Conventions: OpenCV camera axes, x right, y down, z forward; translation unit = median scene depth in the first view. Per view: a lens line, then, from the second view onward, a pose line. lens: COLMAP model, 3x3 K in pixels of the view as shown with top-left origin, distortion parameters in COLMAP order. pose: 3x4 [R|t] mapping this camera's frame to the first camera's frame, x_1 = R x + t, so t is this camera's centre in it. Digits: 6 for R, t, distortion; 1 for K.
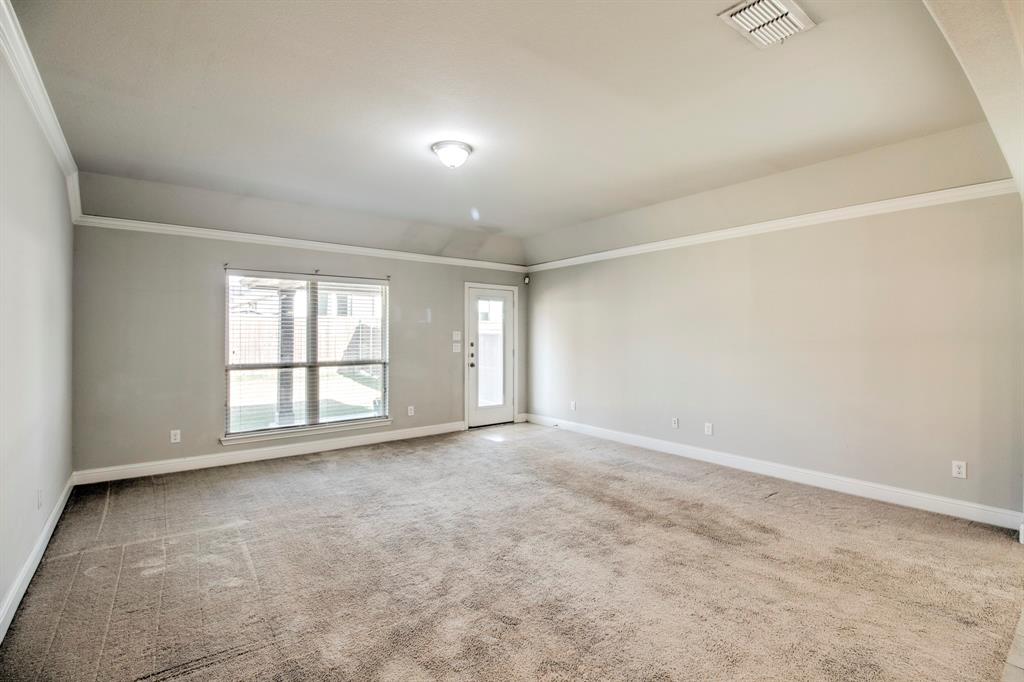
lens RADIAL K [[481.2, 0, 512.0], [0, 481.2, 341.0], [0, 0, 1]] dist [0.000122, -0.000051]
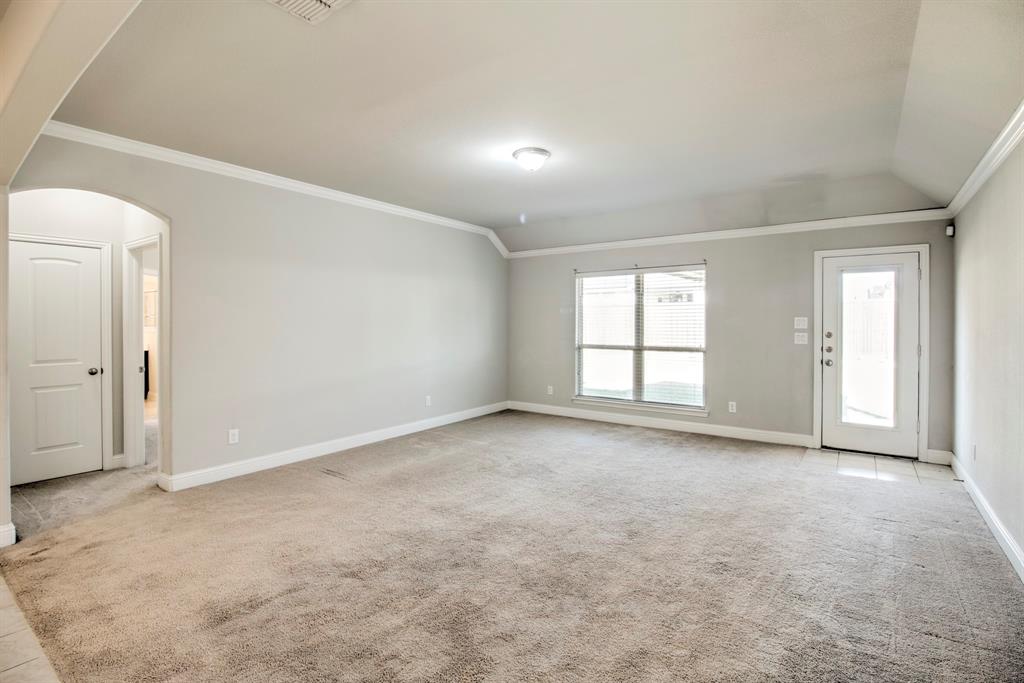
lens RADIAL K [[481.9, 0, 511.1], [0, 481.9, 324.6], [0, 0, 1]] dist [-0.000621, -0.000087]
pose [[0.278464, 0.009696, -0.960398, 0.542506], [-0.005420, 0.999949, 0.008524, -0.013287], [0.960431, 0.002831, 0.278502, 0.363528]]
